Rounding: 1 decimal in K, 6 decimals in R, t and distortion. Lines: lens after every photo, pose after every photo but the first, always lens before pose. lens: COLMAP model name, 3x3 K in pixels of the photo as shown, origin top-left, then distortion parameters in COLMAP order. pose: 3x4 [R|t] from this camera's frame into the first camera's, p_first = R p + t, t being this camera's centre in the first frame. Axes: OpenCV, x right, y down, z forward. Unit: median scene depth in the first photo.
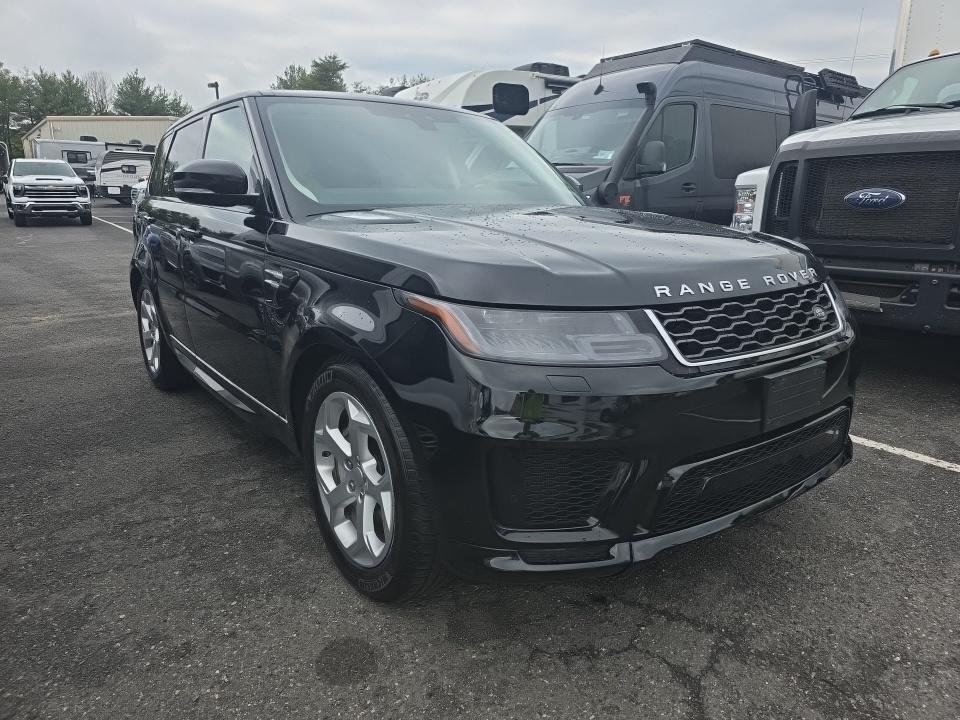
lens RADIAL K [[645.4, 0, 488.1], [0, 645.4, 366.0], [0, 0, 1]] dist [0.042728, -0.031554]
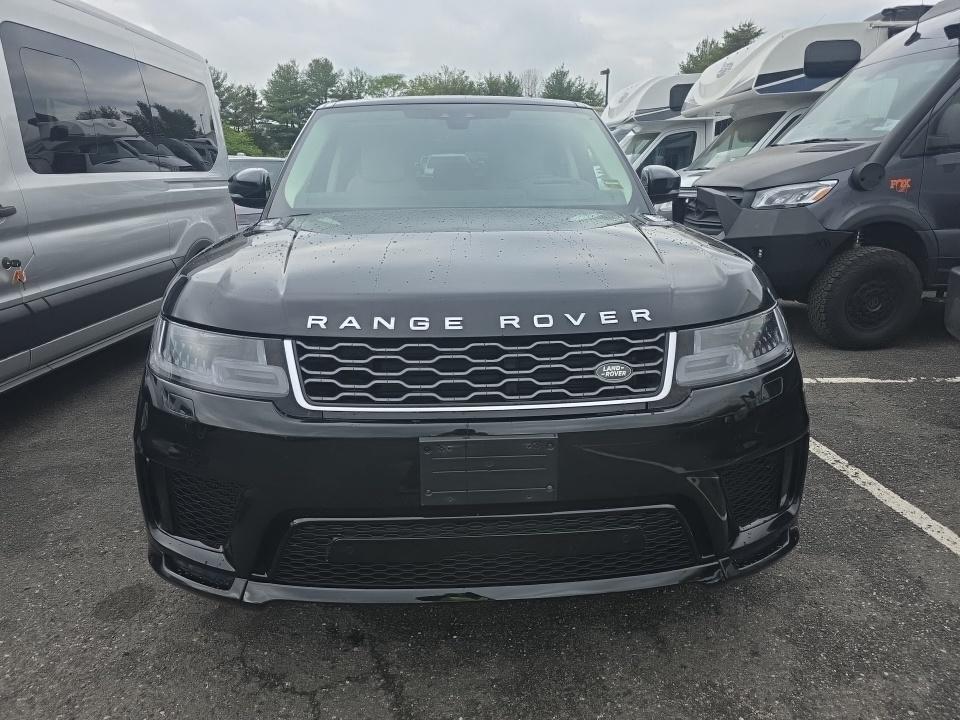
lens RADIAL K [[645.4, 0, 483.2], [0, 645.4, 362.3], [0, 0, 1]] dist [0.042728, -0.031554]
pose [[0.823844, 0.140493, -0.549129, 0.258170], [-0.126079, 0.989946, 0.064122, -0.039423], [0.552617, 0.016408, 0.833274, 0.101879]]
